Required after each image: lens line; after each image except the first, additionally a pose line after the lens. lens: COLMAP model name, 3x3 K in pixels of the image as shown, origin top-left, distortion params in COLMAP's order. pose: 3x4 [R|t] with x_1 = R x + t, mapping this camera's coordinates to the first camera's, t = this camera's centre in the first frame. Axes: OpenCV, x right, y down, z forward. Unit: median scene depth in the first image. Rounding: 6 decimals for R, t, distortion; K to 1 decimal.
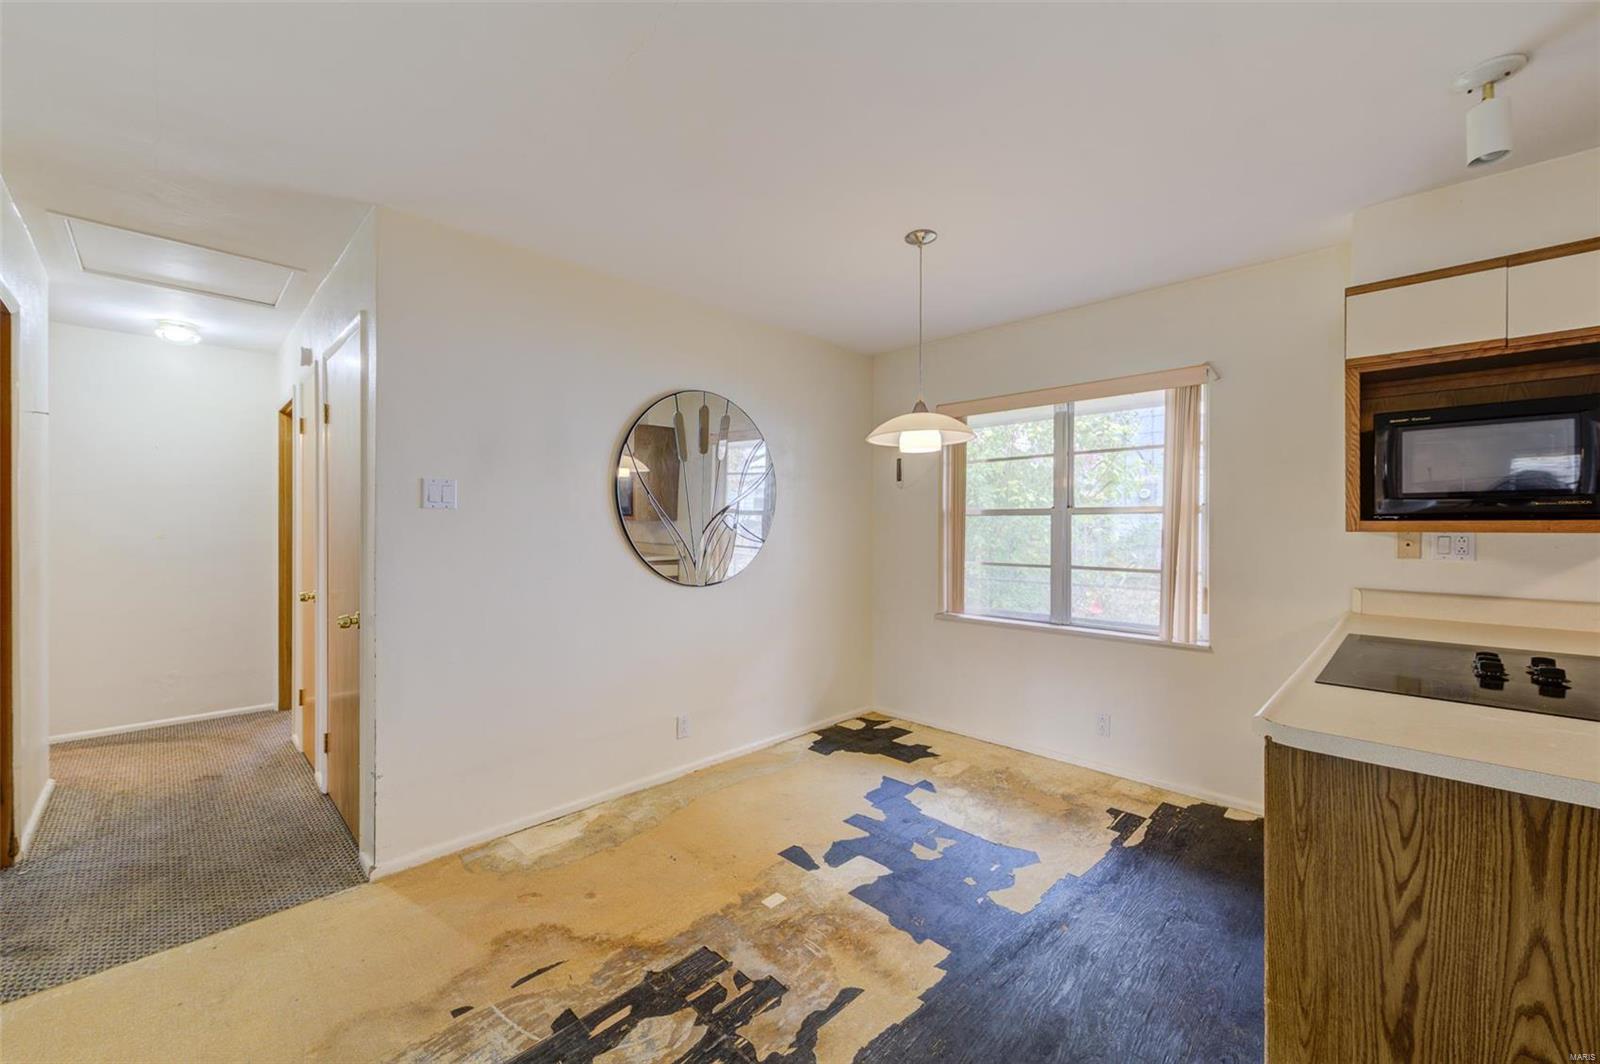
lens RADIAL K [[612.6, 0, 799.4], [0, 612.6, 525.6], [0, 0, 1]] dist [0.001290, 0.000524]
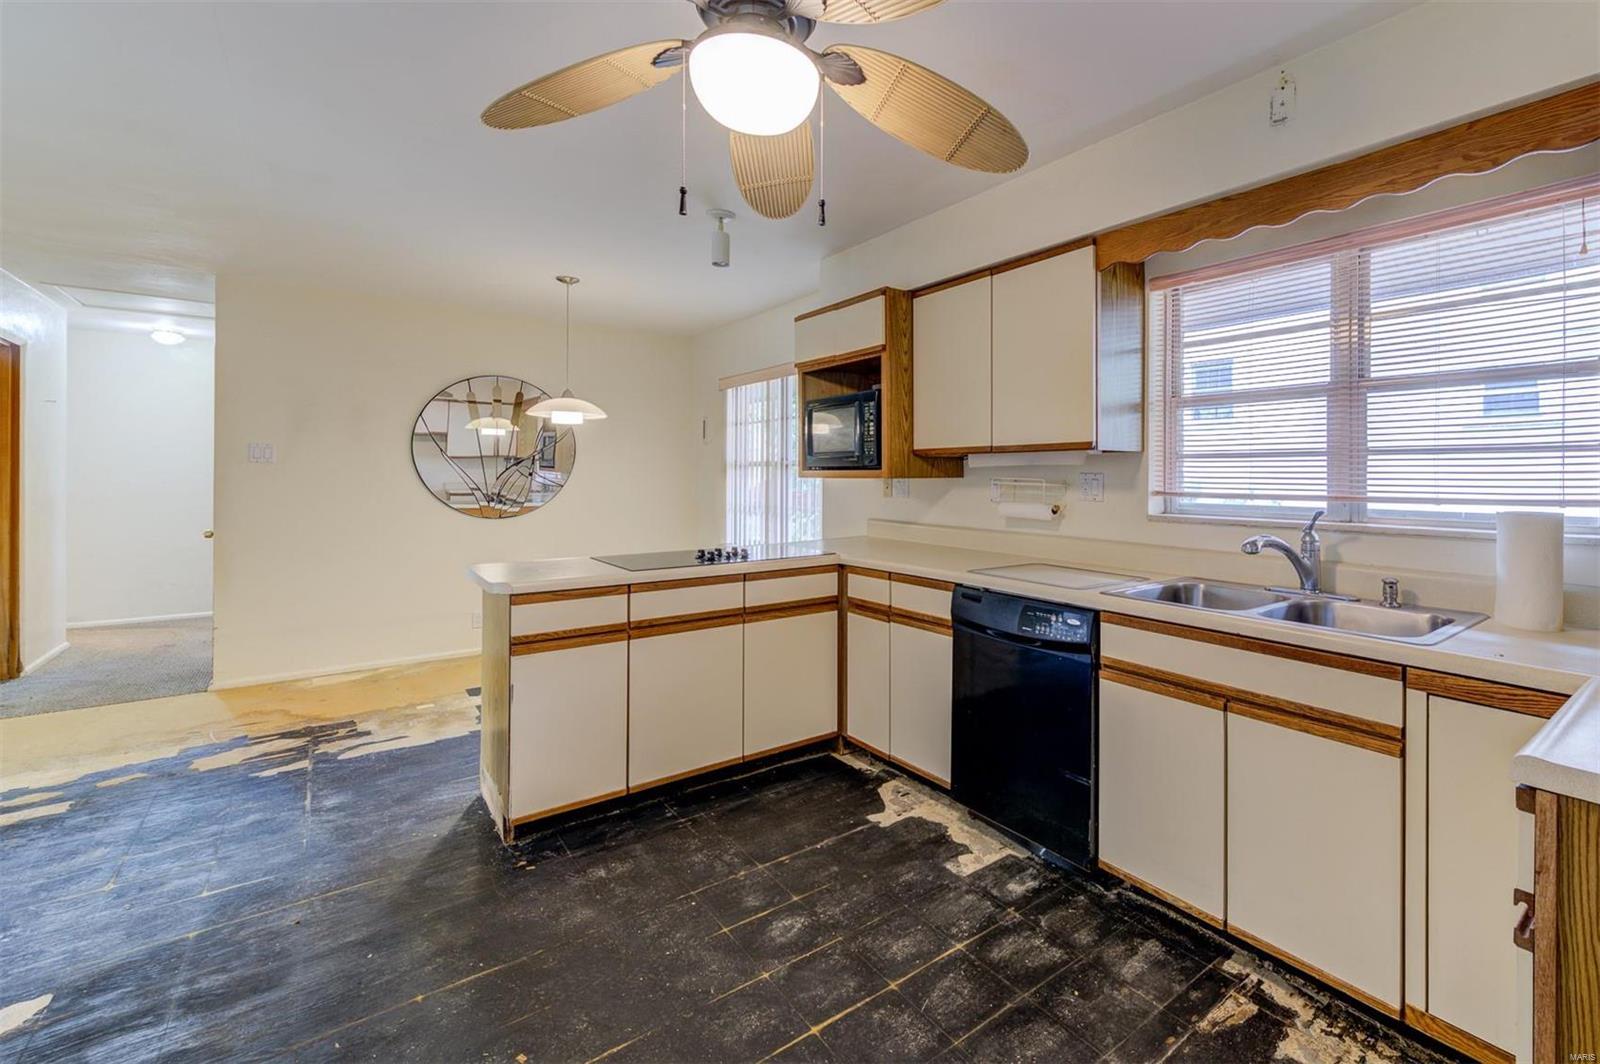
lens RADIAL K [[635.7, 0, 847.2], [0, 635.7, 473.8], [0, 0, 1]] dist [0.006557, -0.002198]
pose [[0.996097, 0.001493, -0.088251, 1.197561], [-0.001762, 0.999994, -0.002975, 0.004275], [0.088246, 0.003119, 0.996094, -0.568087]]
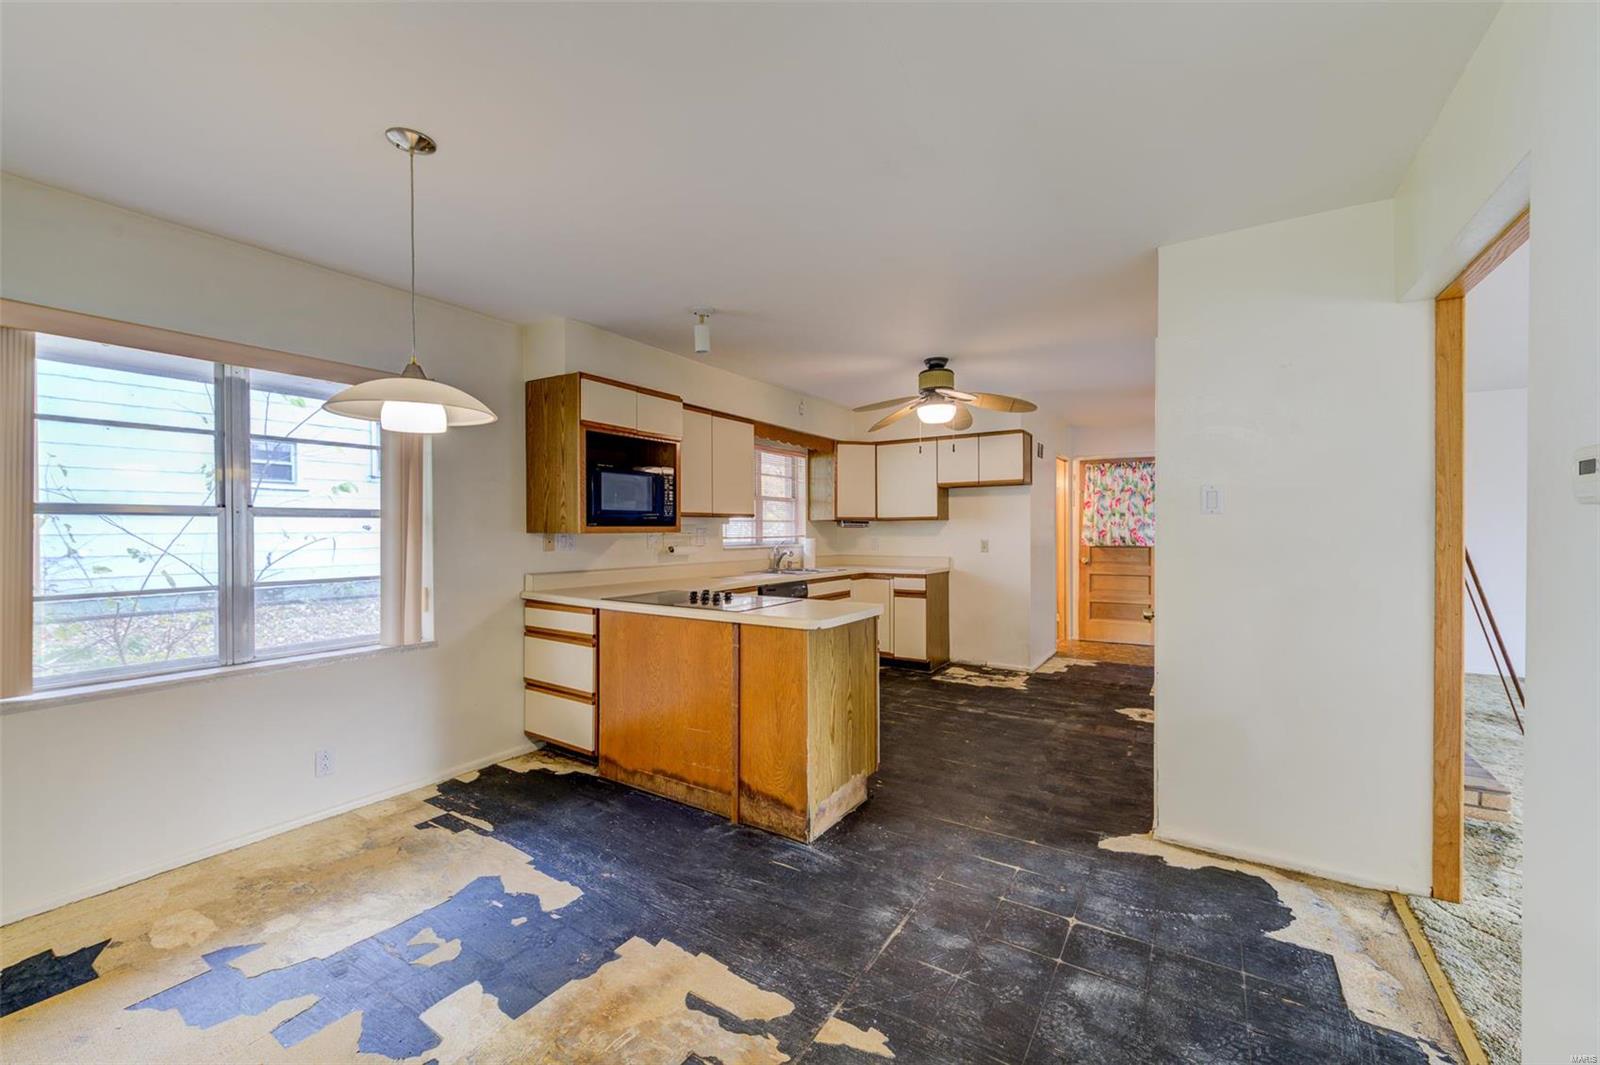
lens RADIAL K [[635.7, 0, 771.1], [0, 635.7, 533.6], [0, 0, 1]] dist [0.006557, -0.002198]
pose [[-0.174441, -0.009269, 0.984624, -0.747622], [0.001879, 0.999951, 0.009746, -0.004557], [-0.984666, 0.003550, -0.174415, 0.829926]]
